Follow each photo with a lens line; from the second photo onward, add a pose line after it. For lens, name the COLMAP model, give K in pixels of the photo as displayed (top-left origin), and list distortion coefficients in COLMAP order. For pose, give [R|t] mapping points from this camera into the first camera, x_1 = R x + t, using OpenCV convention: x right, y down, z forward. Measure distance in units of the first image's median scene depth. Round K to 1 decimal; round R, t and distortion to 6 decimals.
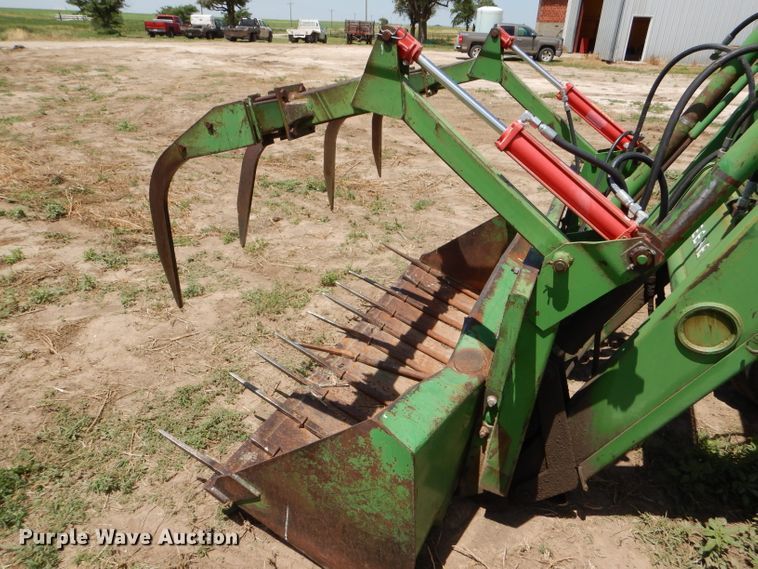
lens RADIAL K [[541.0, 0, 374.6], [0, 541.0, 281.6], [0, 0, 1]] dist [0.004545, -0.001282]
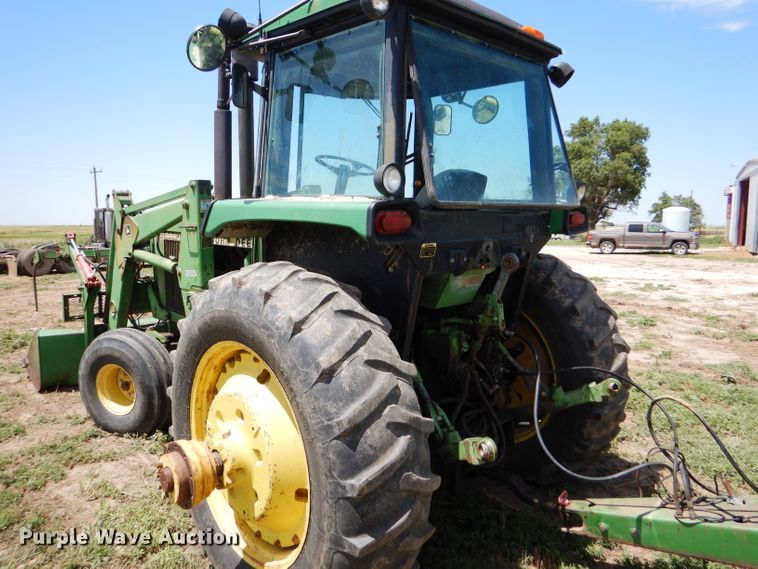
lens RADIAL K [[541.0, 0, 374.6], [0, 541.0, 281.6], [0, 0, 1]] dist [0.004545, -0.001282]
pose [[0.919744, 0.003055, -0.392506, 2.098673], [-0.137105, 0.939485, -0.313959, 0.468143], [0.367794, 0.342577, 0.864505, -0.867056]]
